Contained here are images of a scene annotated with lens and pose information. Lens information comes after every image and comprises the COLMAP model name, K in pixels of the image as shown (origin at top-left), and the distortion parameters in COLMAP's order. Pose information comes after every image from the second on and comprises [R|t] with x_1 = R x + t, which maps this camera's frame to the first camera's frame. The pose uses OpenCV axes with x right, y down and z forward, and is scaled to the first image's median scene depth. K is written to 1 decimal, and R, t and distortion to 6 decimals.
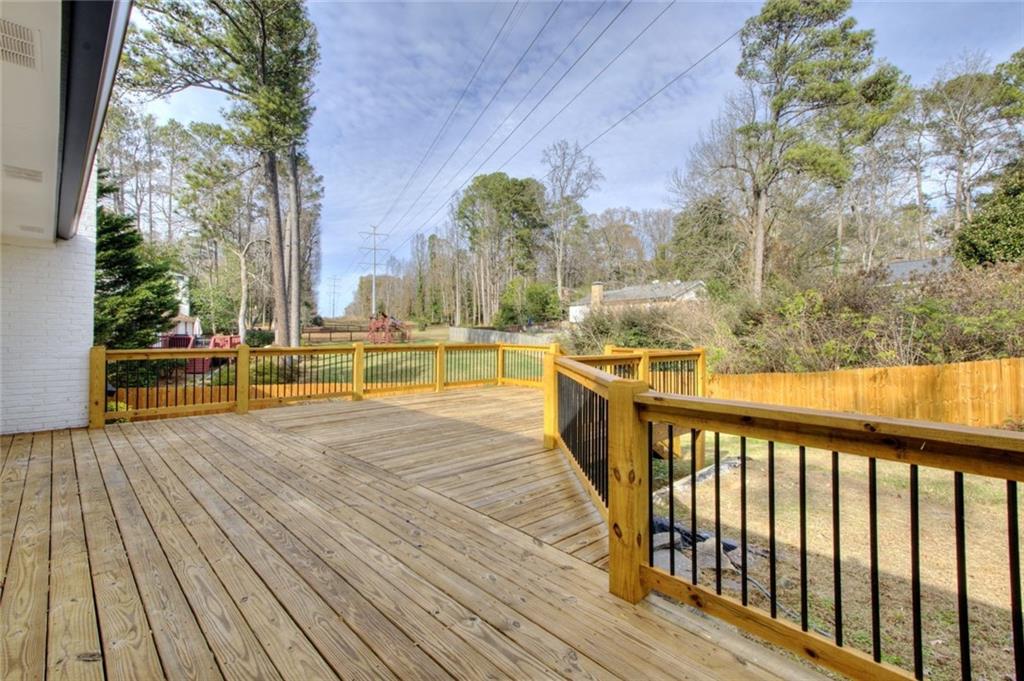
lens RADIAL K [[464.3, 0, 512.1], [0, 464.3, 335.2], [0, 0, 1]] dist [0.050360, 0.000854]
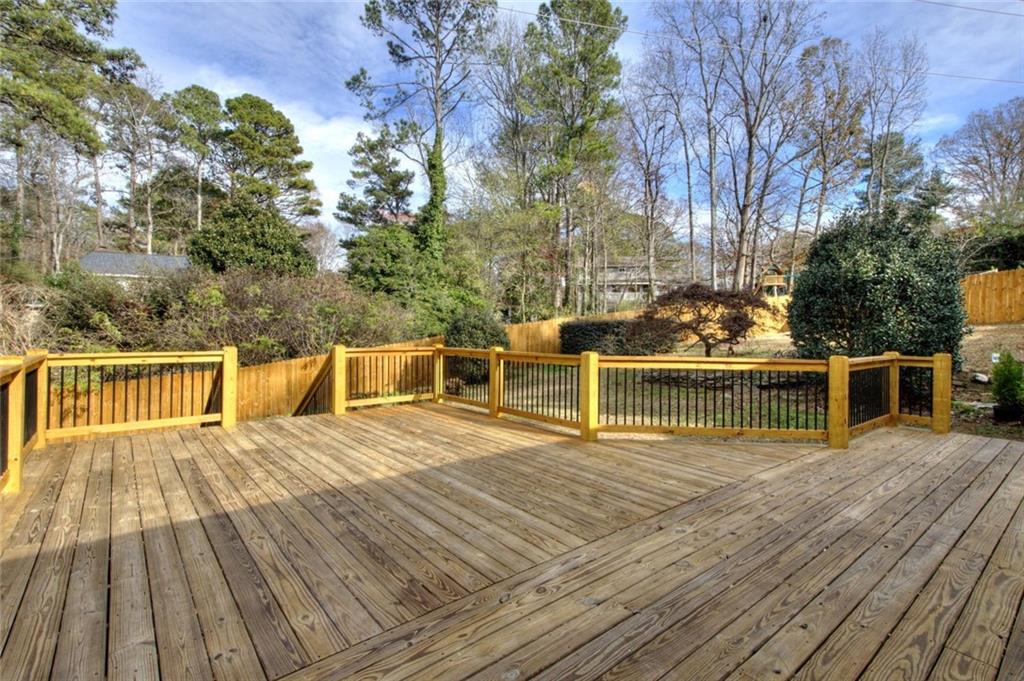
lens RADIAL K [[464.3, 0, 512.4], [0, 464.3, 334.8], [0, 0, 1]] dist [0.050360, 0.000854]
pose [[0.065719, -0.010740, 0.997780, -1.352492], [-0.008540, 0.999899, 0.011325, -0.021464], [-0.997802, -0.009265, 0.065620, 1.496795]]
